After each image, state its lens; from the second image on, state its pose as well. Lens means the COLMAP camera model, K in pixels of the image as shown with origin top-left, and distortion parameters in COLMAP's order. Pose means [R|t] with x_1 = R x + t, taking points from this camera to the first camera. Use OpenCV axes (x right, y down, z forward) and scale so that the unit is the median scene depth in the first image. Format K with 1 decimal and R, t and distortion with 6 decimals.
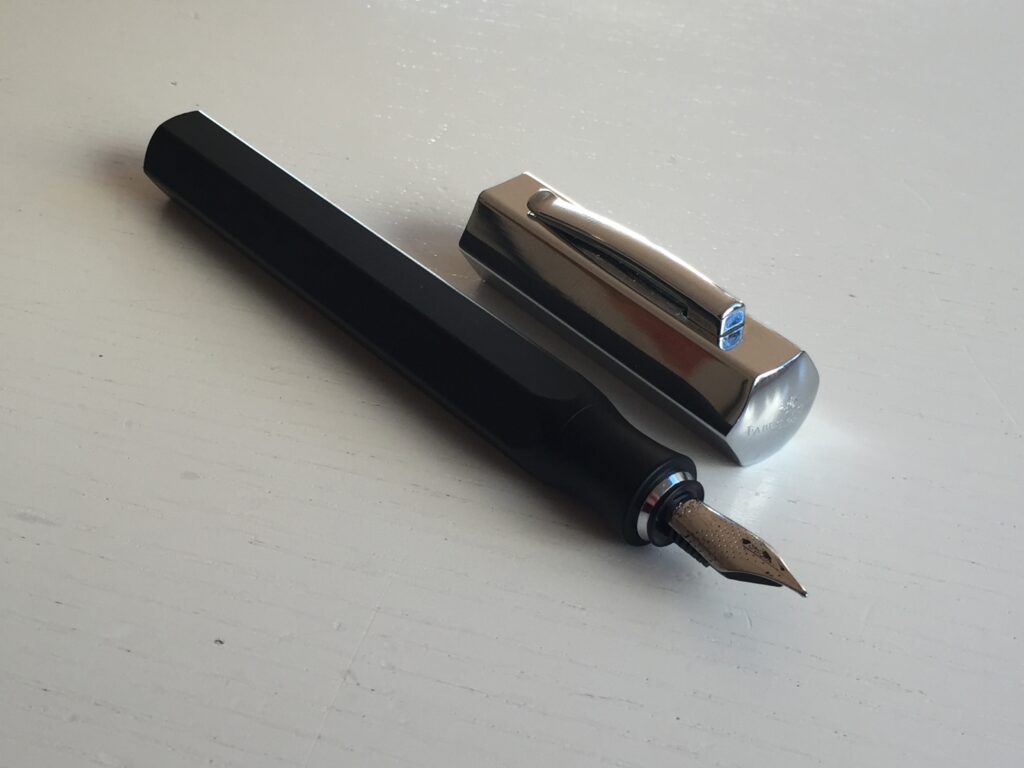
lens RADIAL K [[1662.6, 0, 512.0], [0, 1662.6, 384.0], [0, 0, 1]] dist [0.046397, 0.049867]
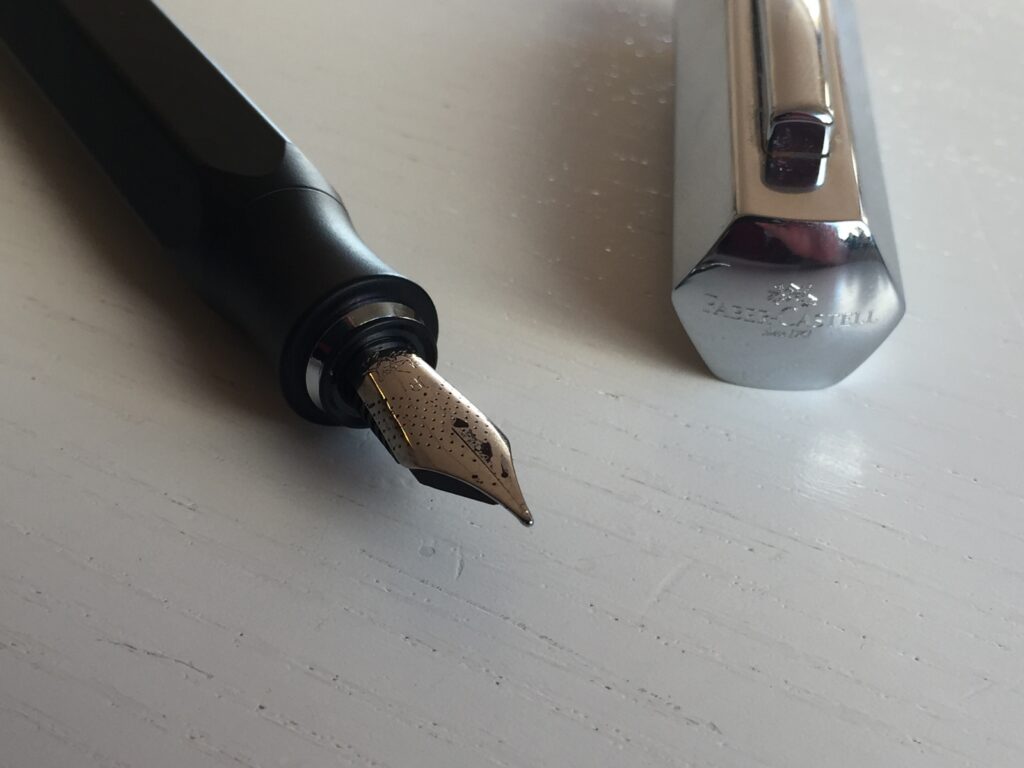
lens RADIAL K [[1662.6, 0, 512.0], [0, 1662.6, 384.0], [0, 0, 1]] dist [0.046397, 0.049867]
pose [[0.983505, 0.123549, -0.132110, 0.227998], [-0.126619, 0.991837, -0.015065, 0.086204], [0.129170, 0.031545, 0.991121, 0.429660]]
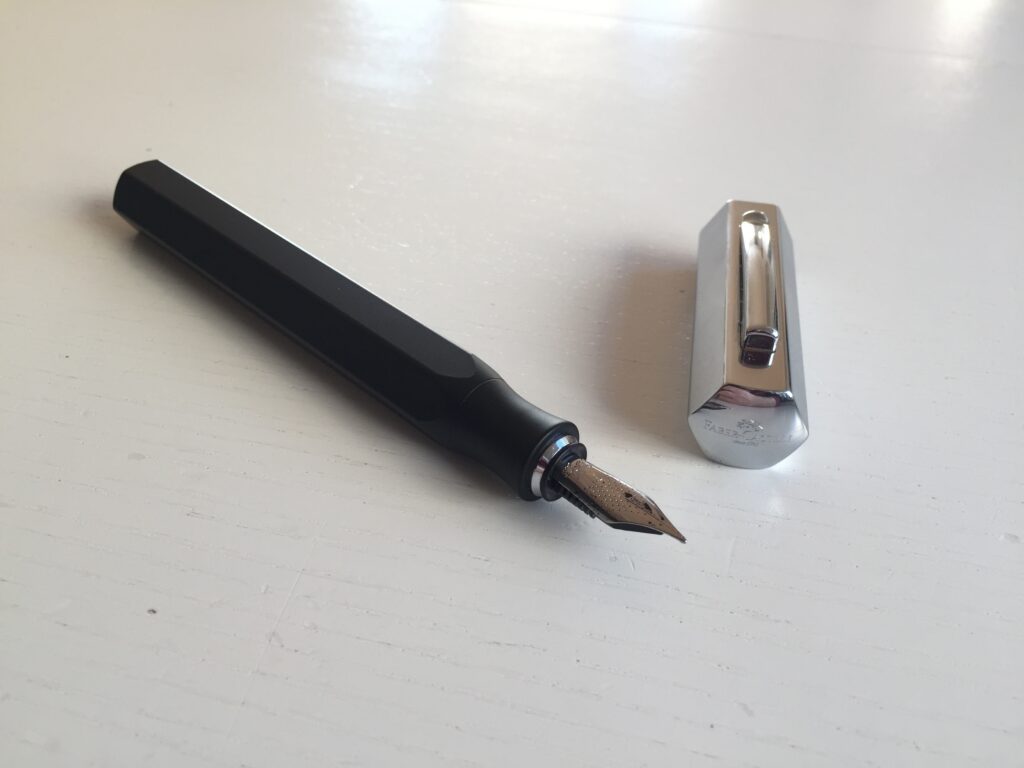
lens RADIAL K [[935.1, 0, 512.0], [0, 935.1, 384.0], [0, 0, 1]] dist [0.047517, 0.000211]
pose [[0.995064, -0.036307, 0.092353, 0.005173], [0.036066, 0.999340, 0.004270, 0.013016], [-0.092447, -0.000918, 0.995717, 0.364470]]
